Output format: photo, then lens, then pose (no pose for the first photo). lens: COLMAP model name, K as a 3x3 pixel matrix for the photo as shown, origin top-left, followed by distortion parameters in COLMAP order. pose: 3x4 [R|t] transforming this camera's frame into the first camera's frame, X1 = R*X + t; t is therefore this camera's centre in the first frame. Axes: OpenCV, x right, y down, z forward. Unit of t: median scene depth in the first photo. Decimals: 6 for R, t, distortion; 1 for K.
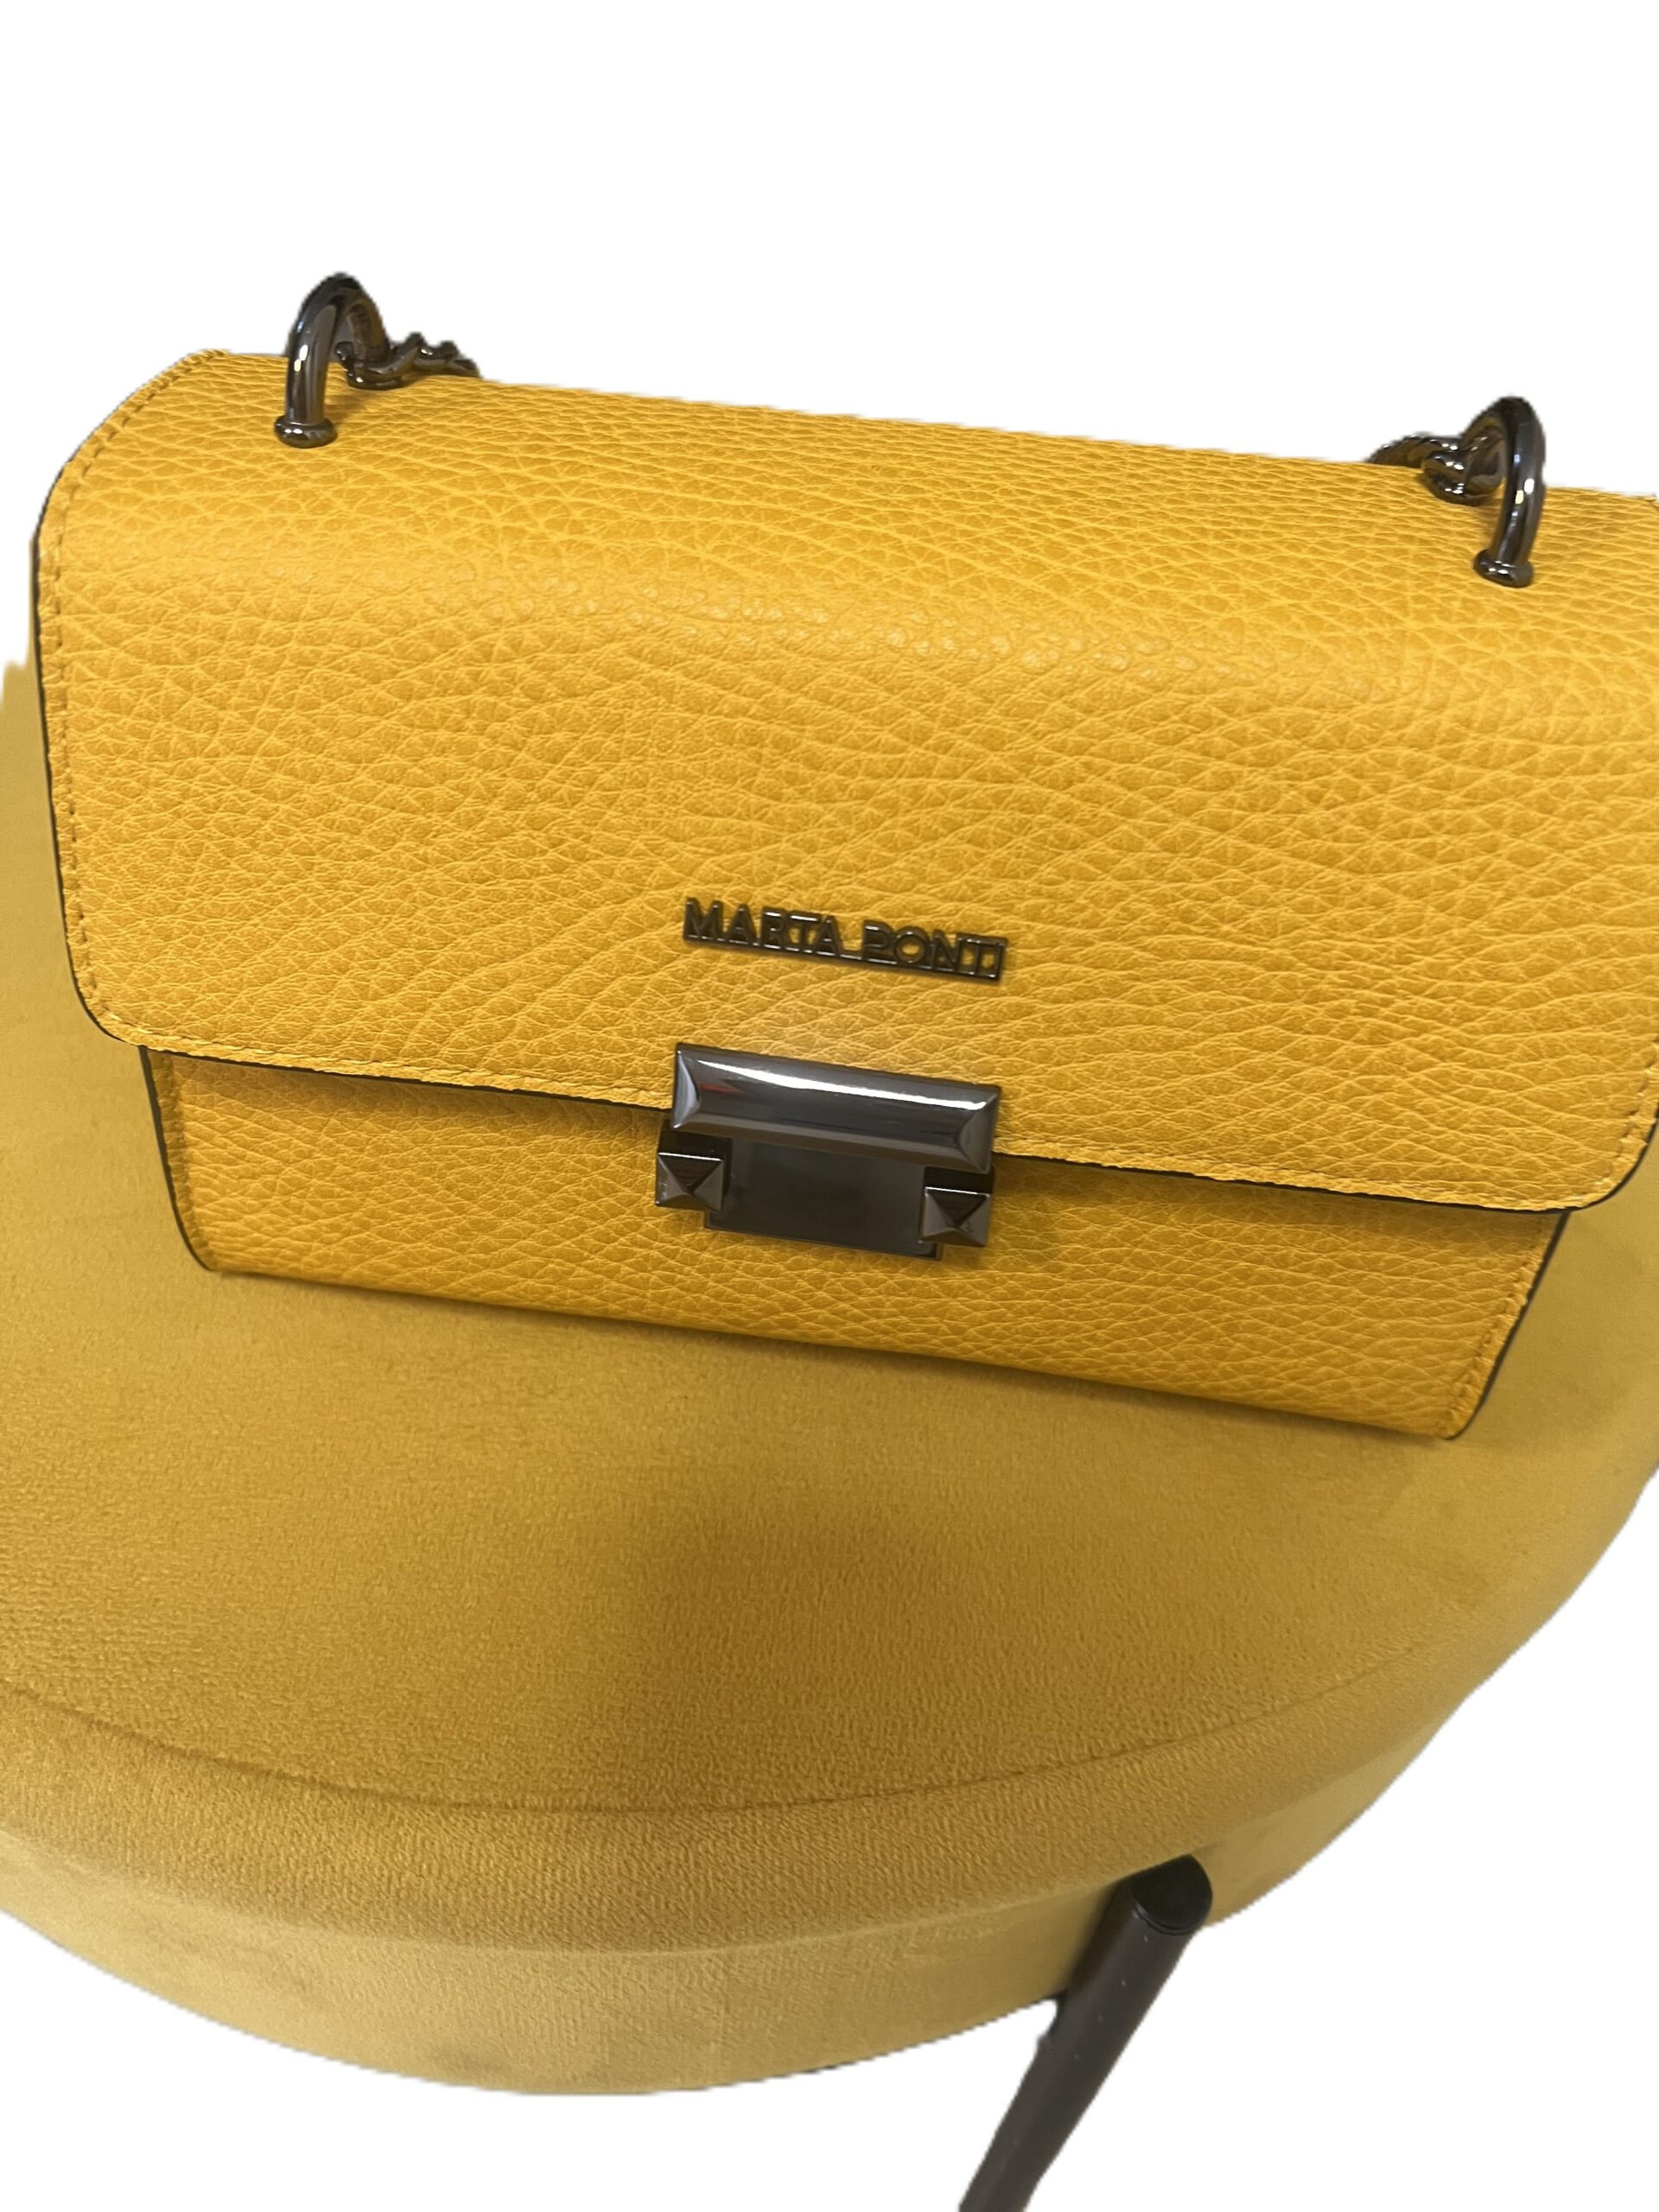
lens RADIAL K [[1680.5, 0, 829.5], [0, 1680.5, 1106.0], [0, 0, 1]] dist [0.072826, -0.001192]
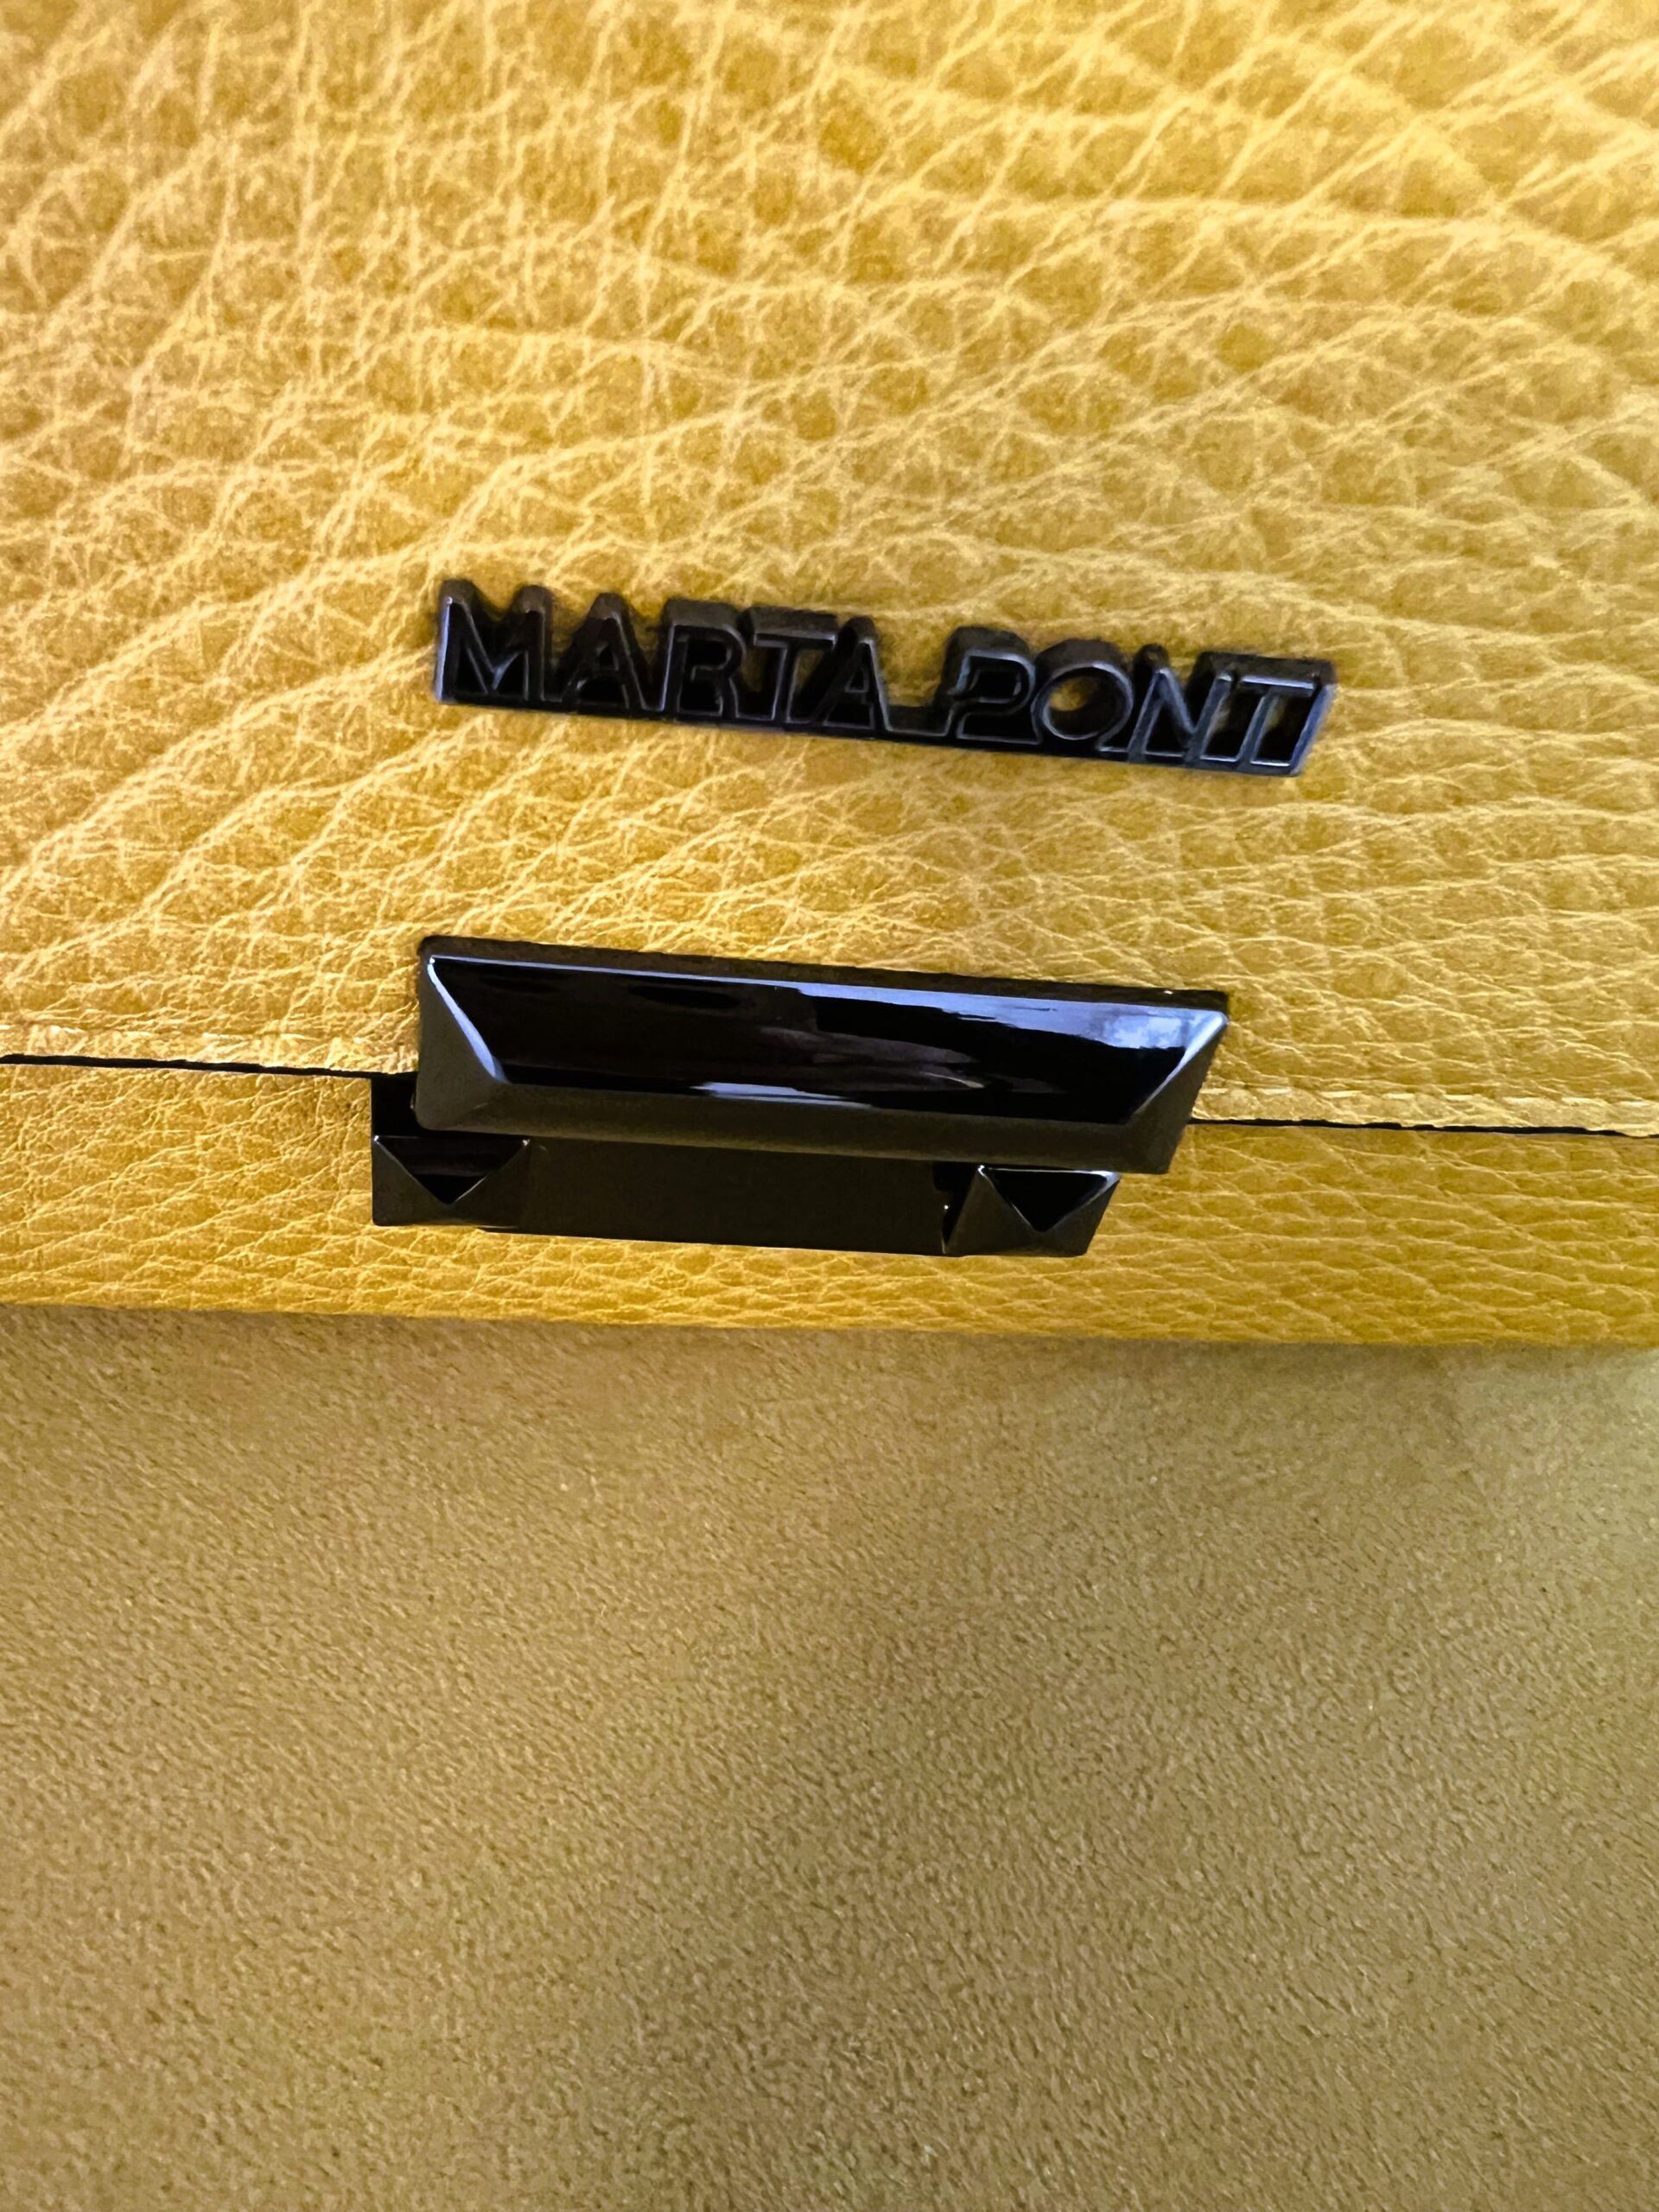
lens RADIAL K [[1870.5, 0, 829.5], [0, 1870.5, 1106.0], [0, 0, 1]] dist [-0.016793, 0.000261]
pose [[0.979527, -0.088604, 0.180766, -0.086394], [0.039370, 0.964907, 0.259622, -0.116512], [-0.197426, -0.247190, 0.948641, 0.603314]]
